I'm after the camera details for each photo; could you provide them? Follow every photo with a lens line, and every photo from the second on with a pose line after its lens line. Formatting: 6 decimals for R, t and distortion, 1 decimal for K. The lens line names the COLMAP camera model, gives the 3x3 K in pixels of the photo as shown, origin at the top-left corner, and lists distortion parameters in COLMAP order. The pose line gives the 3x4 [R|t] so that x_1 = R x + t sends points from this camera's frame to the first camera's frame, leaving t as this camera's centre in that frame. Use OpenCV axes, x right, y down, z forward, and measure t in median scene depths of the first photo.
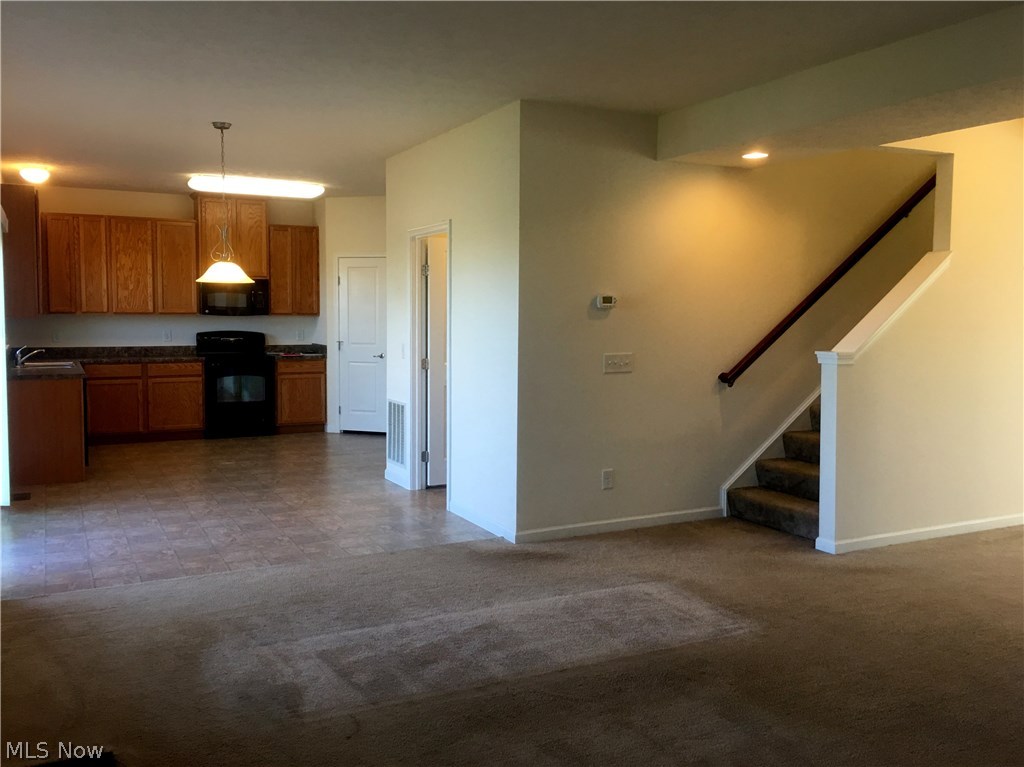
lens RADIAL K [[883.5, 0, 517.9], [0, 883.5, 371.2], [0, 0, 1]] dist [0.062205, -0.089152]
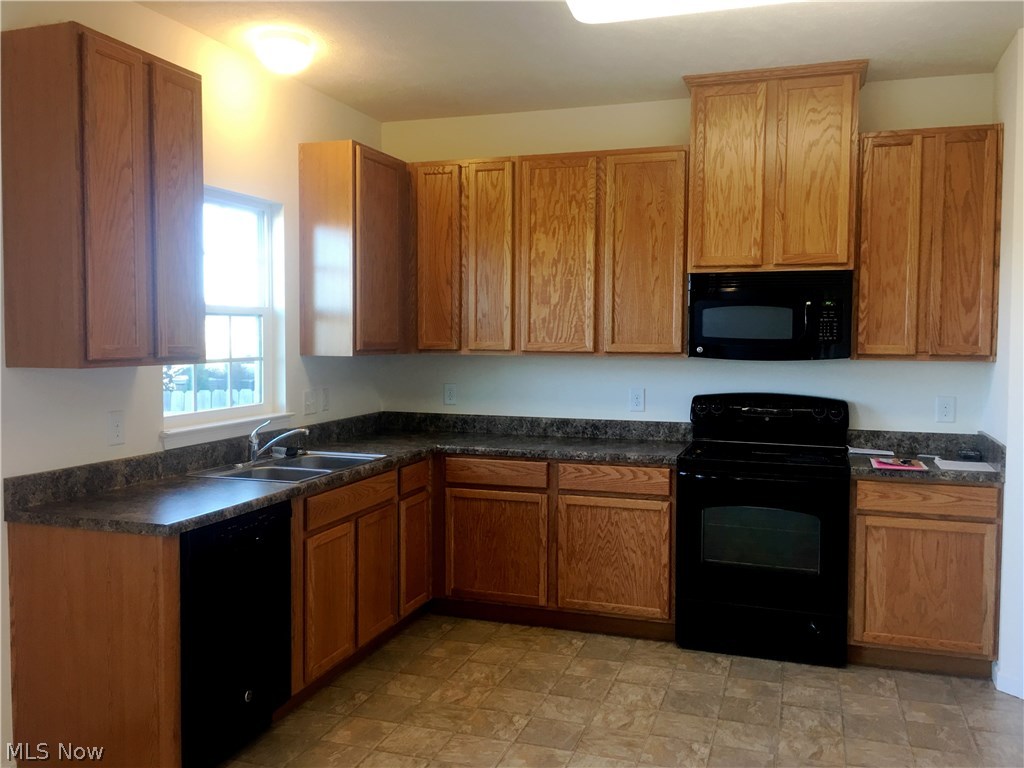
lens RADIAL K [[883.5, 0, 504.0], [0, 883.5, 381.1], [0, 0, 1]] dist [0.062205, -0.089152]
pose [[0.685933, 0.032876, -0.726922, -0.099947], [-0.054080, 0.998519, -0.005871, -0.045022], [0.725653, 0.043339, 0.686695, 0.644886]]
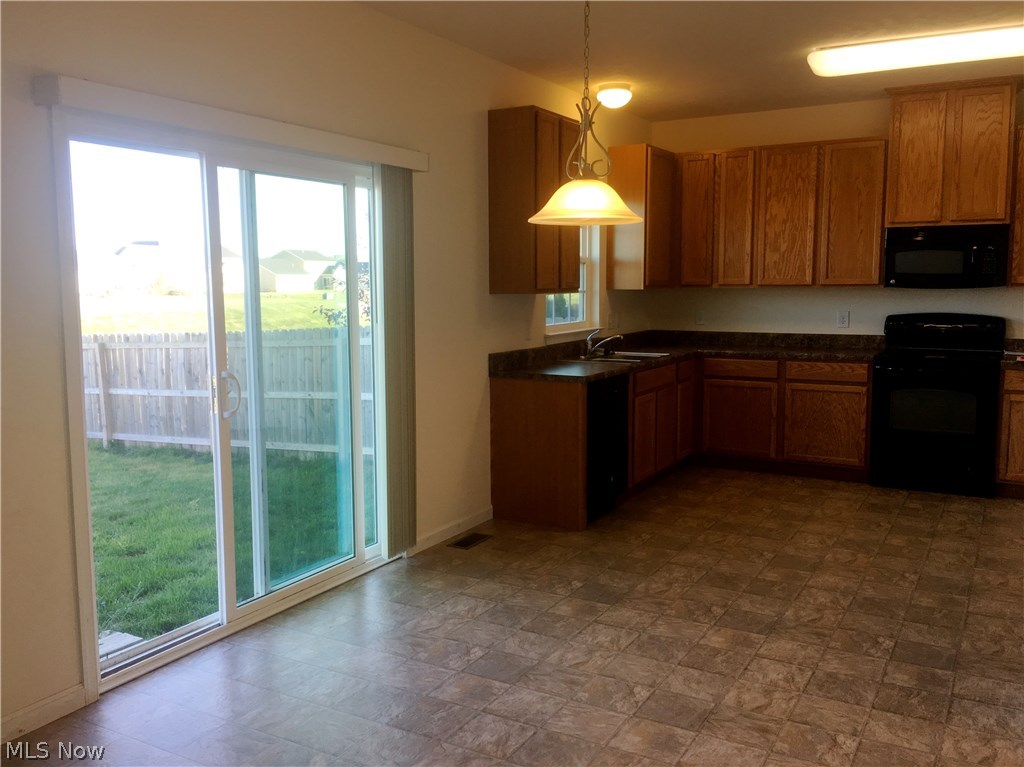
lens RADIAL K [[883.5, 0, 496.6], [0, 883.5, 377.6], [0, 0, 1]] dist [0.062205, -0.089152]
pose [[0.525830, 0.083176, -0.846513, 0.039648], [-0.052225, 0.996487, 0.065471, -0.027418], [0.848985, 0.009783, 0.528327, 0.445054]]
